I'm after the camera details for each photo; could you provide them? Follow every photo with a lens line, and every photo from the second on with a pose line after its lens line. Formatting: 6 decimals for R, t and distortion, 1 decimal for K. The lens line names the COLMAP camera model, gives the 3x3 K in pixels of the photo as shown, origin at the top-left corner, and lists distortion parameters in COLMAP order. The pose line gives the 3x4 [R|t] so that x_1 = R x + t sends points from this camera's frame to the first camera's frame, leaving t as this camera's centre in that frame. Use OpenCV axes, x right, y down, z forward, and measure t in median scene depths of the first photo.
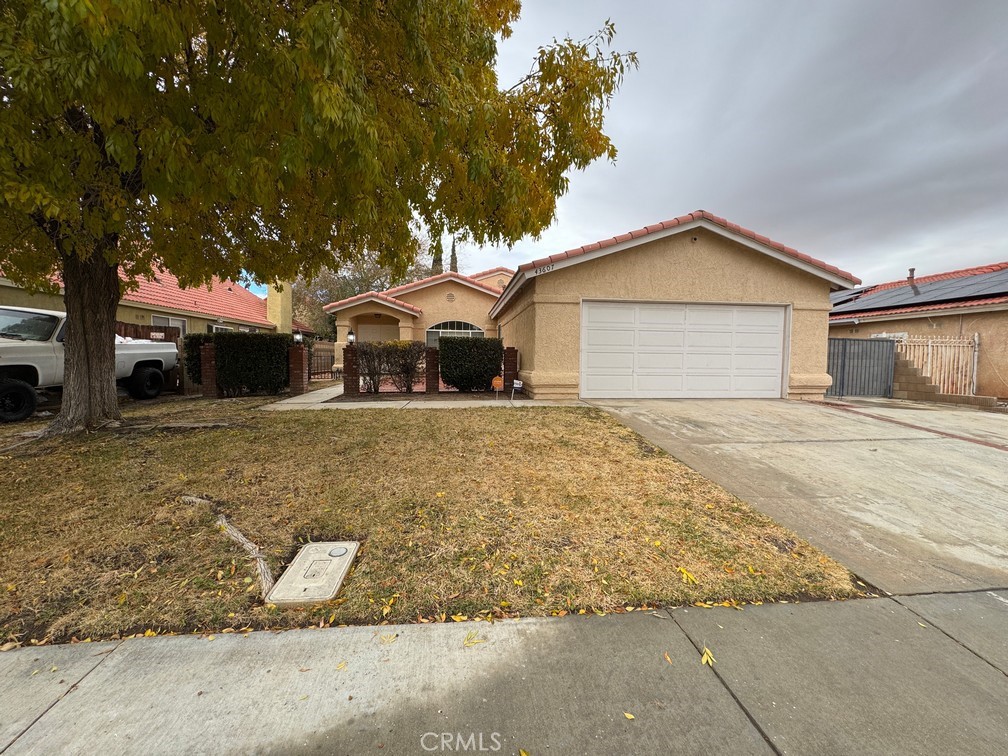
lens RADIAL K [[401.2, 0, 504.4], [0, 401.2, 374.8], [0, 0, 1]] dist [-0.001924, 0.000008]
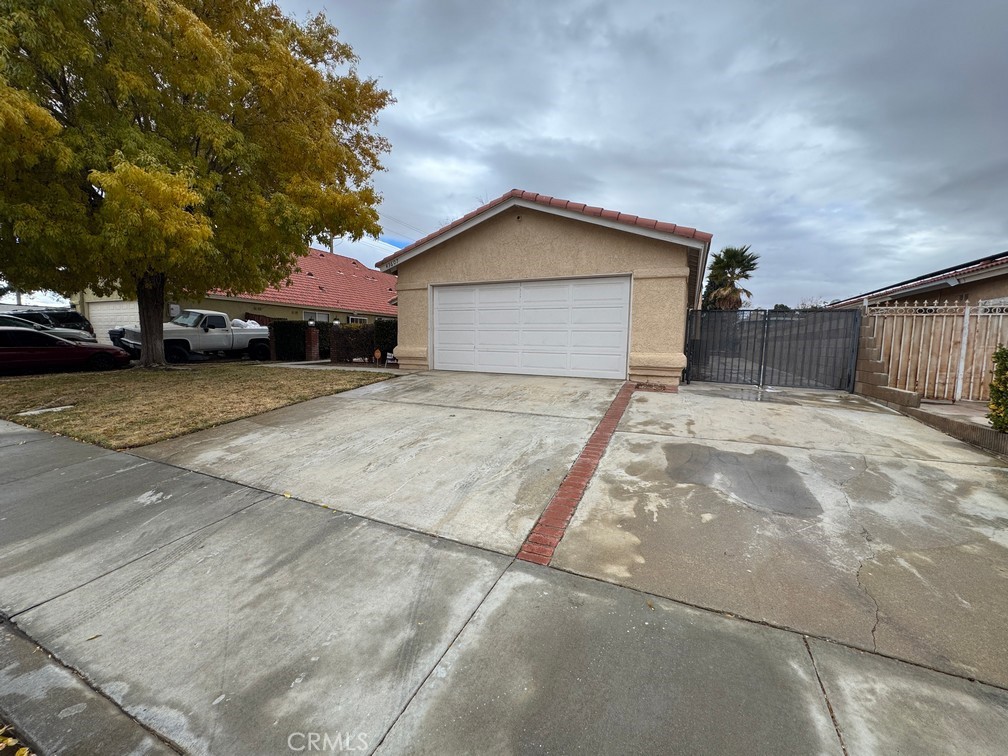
lens RADIAL K [[401.2, 0, 505.9], [0, 401.2, 375.8], [0, 0, 1]] dist [-0.001924, 0.000008]
pose [[0.854020, 0.047460, -0.518071, 0.932559], [-0.029339, 0.998639, 0.043121, 0.018546], [0.519413, -0.021627, 0.854250, 0.097156]]
